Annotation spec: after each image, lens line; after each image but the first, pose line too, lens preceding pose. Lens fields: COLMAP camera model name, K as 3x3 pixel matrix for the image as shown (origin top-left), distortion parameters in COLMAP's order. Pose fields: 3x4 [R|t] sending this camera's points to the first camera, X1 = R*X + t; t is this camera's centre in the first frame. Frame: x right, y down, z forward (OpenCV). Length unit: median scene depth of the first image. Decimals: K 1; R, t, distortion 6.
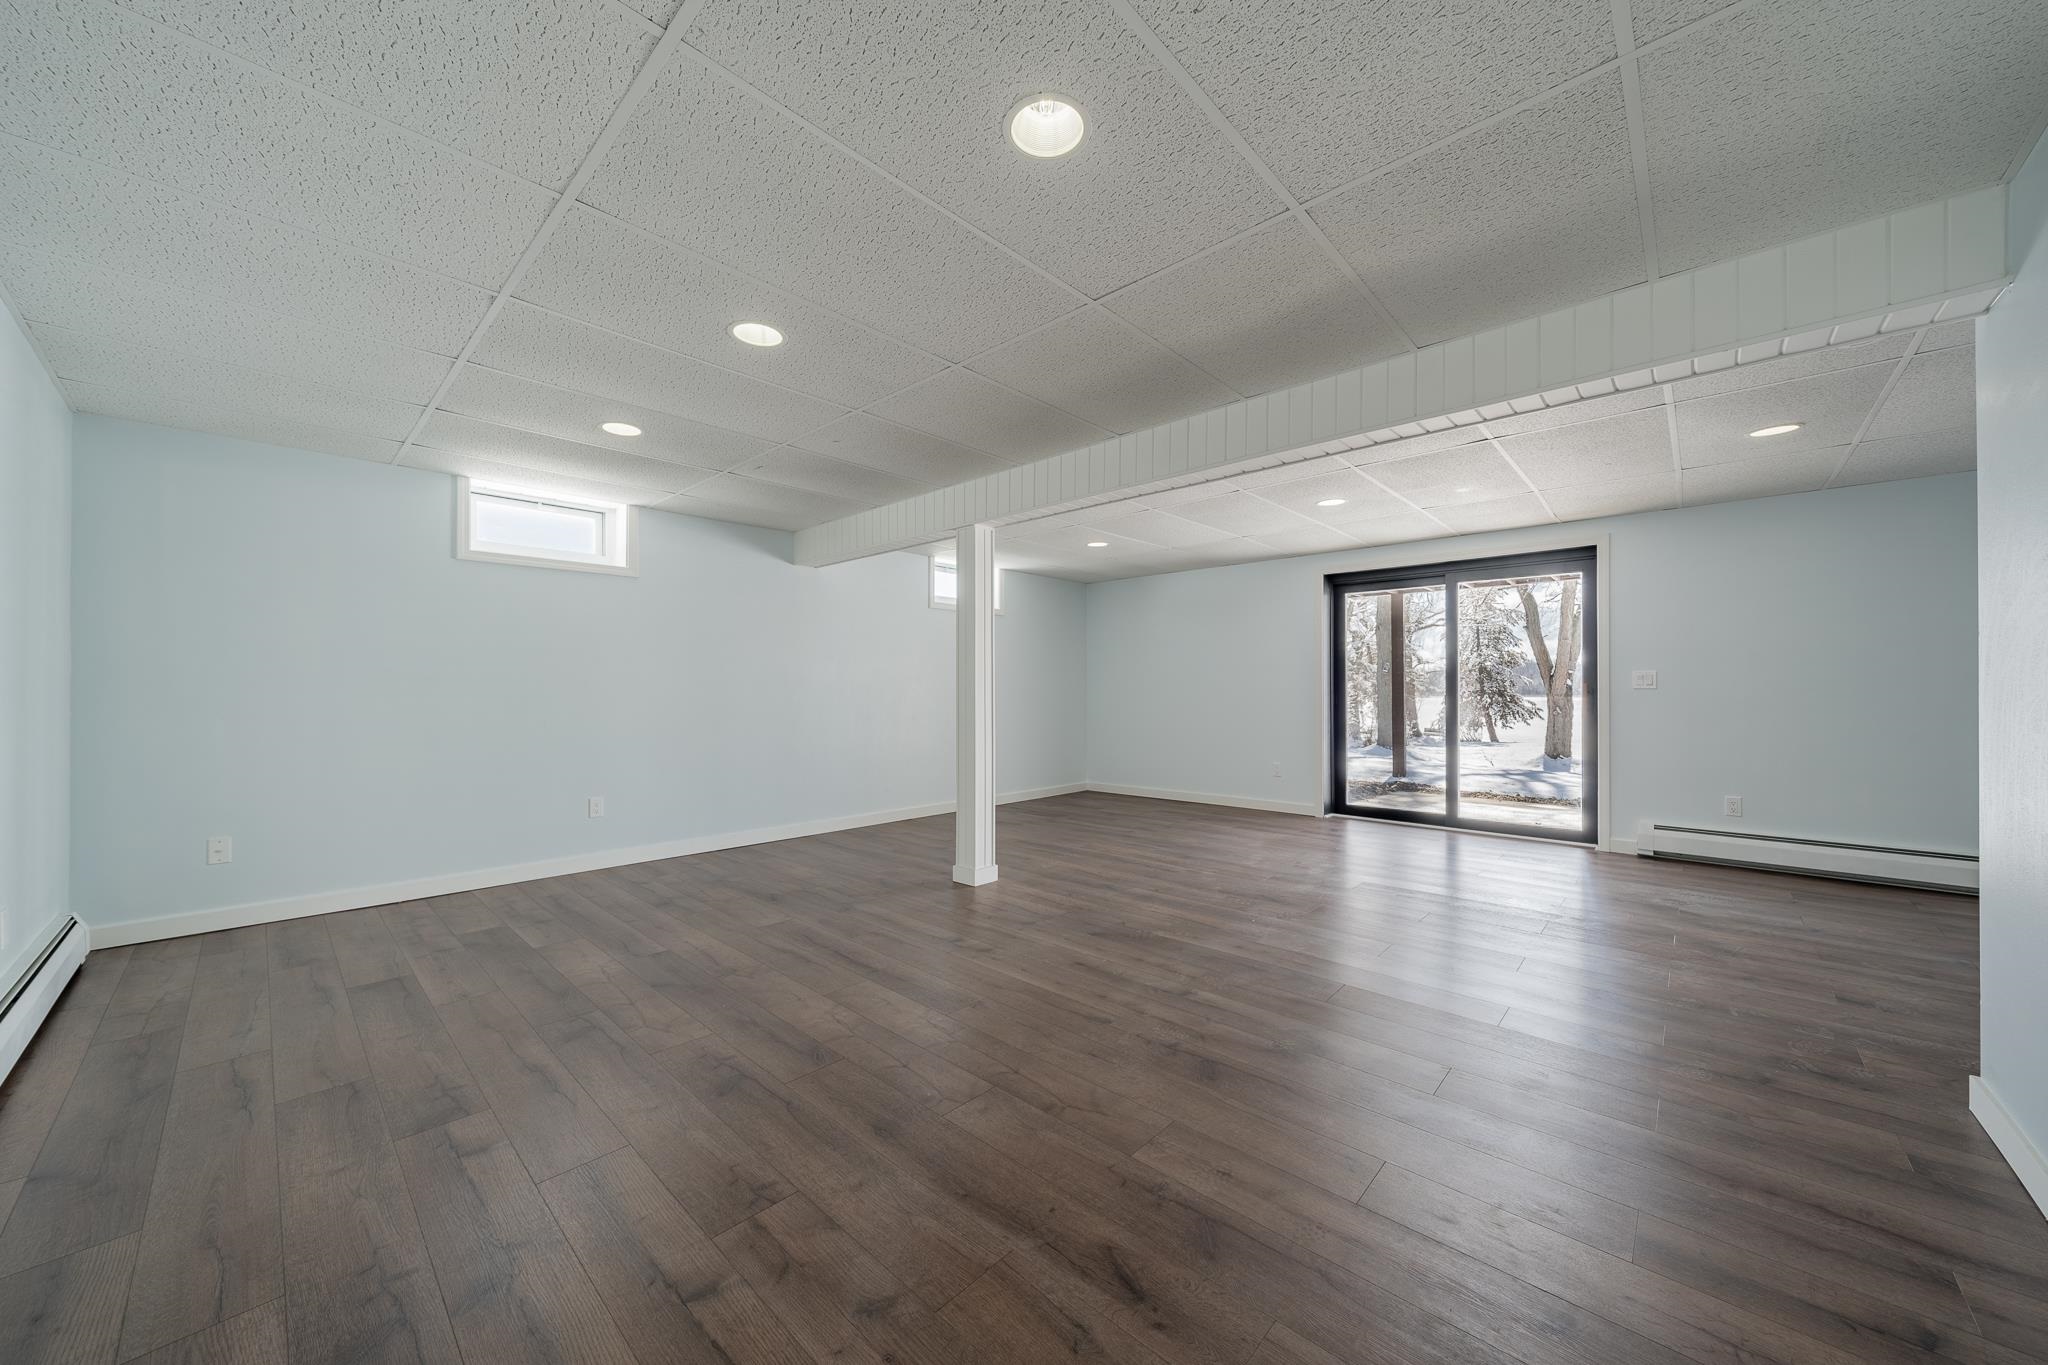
lens RADIAL K [[718.3, 0, 1008.8], [0, 718.3, 686.9], [0, 0, 1]] dist [0.000822, 0.000002]
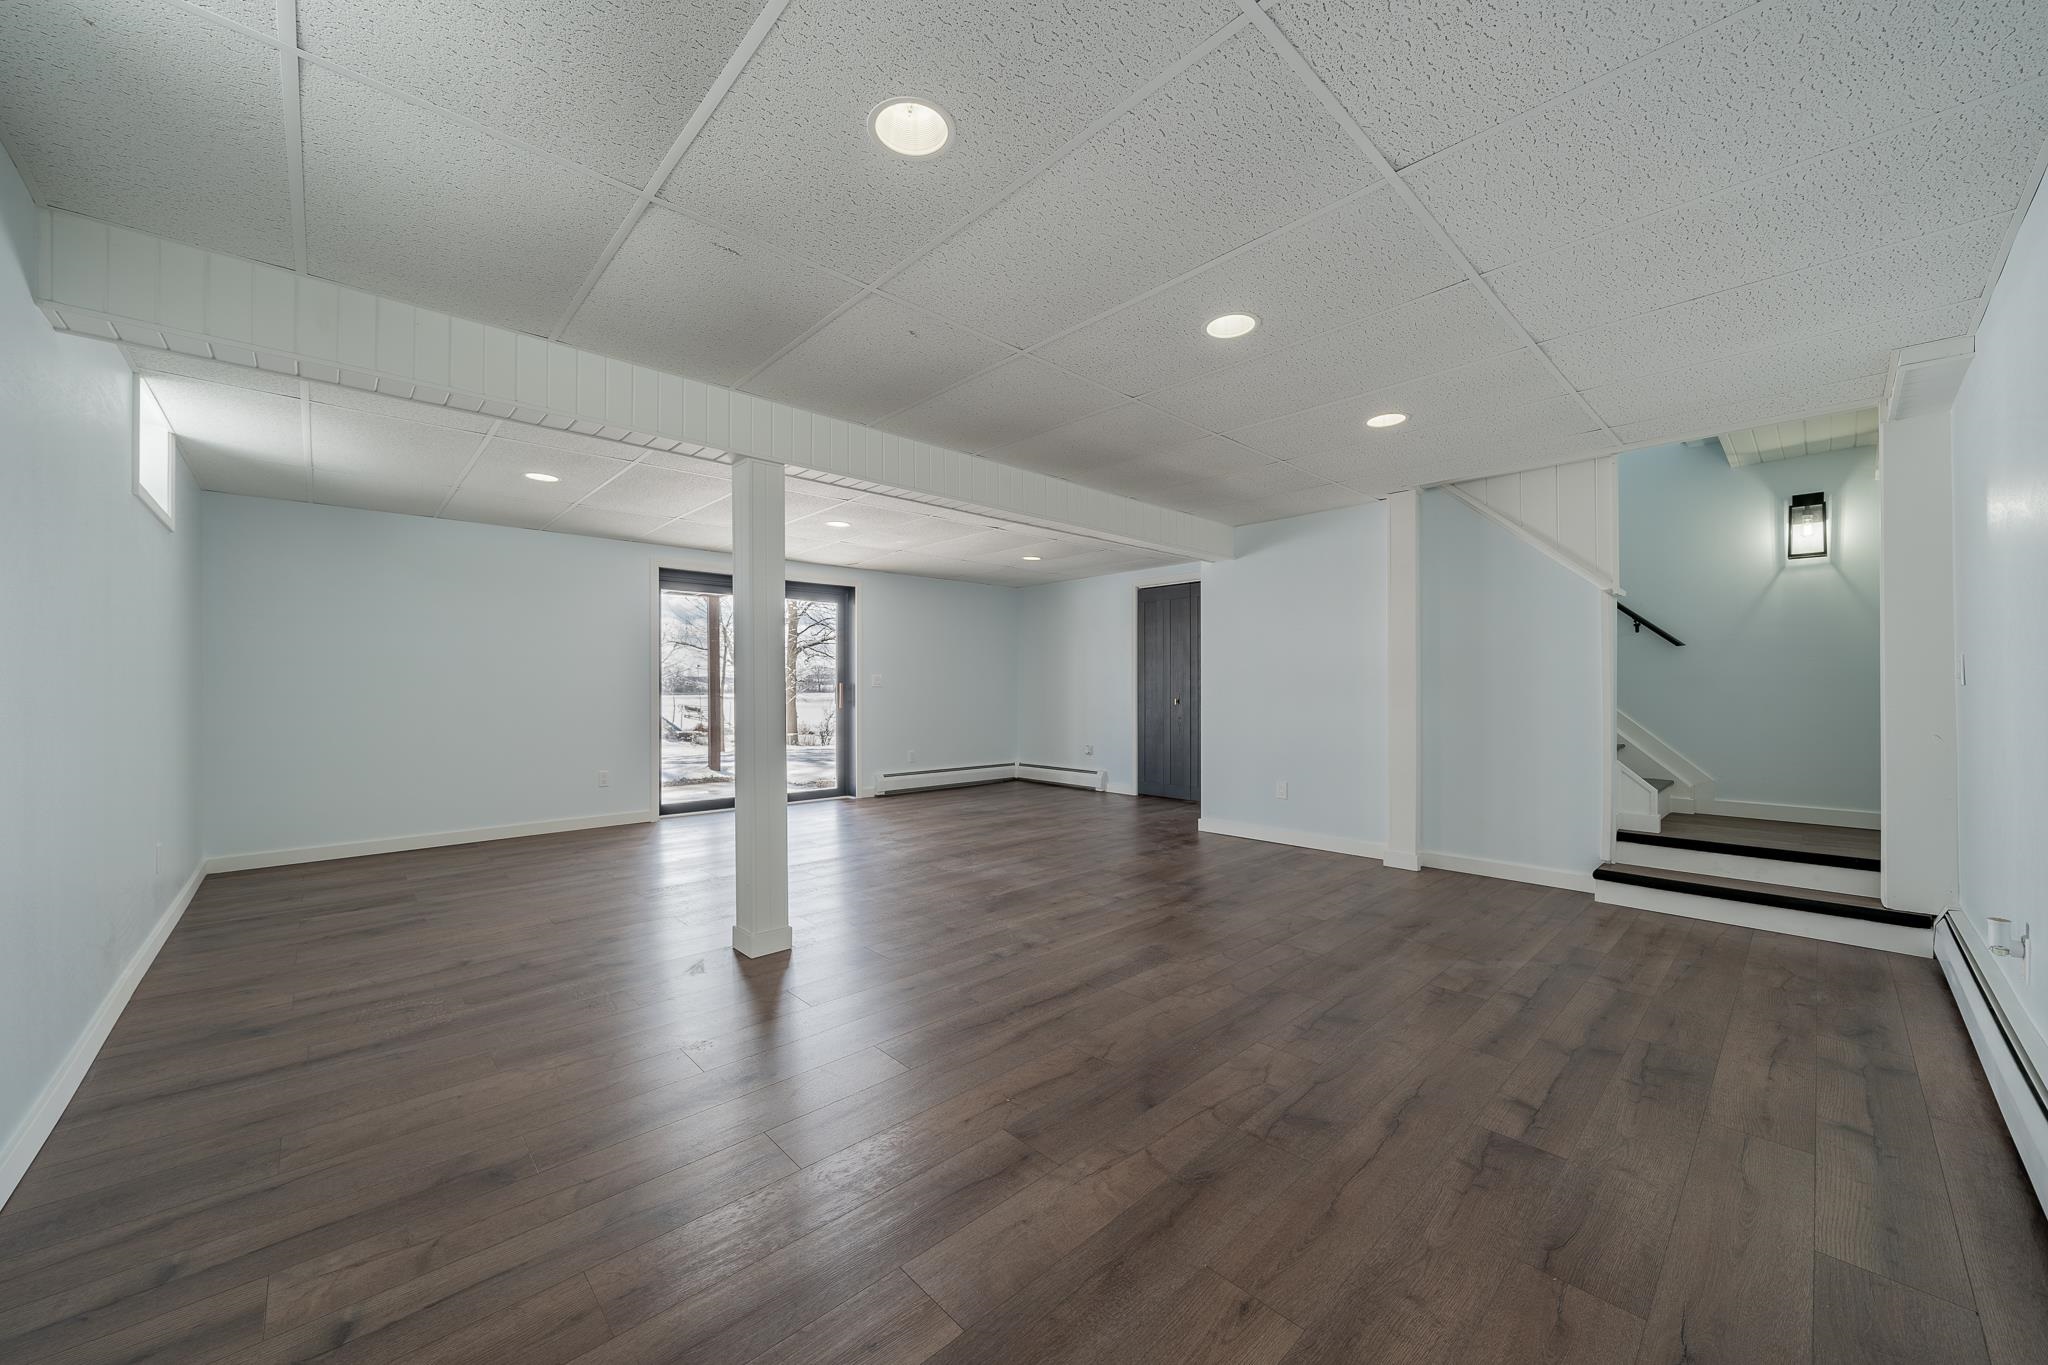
lens RADIAL K [[750.9, 0, 1009.0], [0, 750.9, 687.5], [0, 0, 1]] dist [0.000696, 0.000004]
pose [[0.066161, 0.003064, 0.997804, -1.317554], [-0.004773, 0.999985, -0.002754, 0.009873], [-0.997798, -0.004580, 0.066174, 1.161864]]
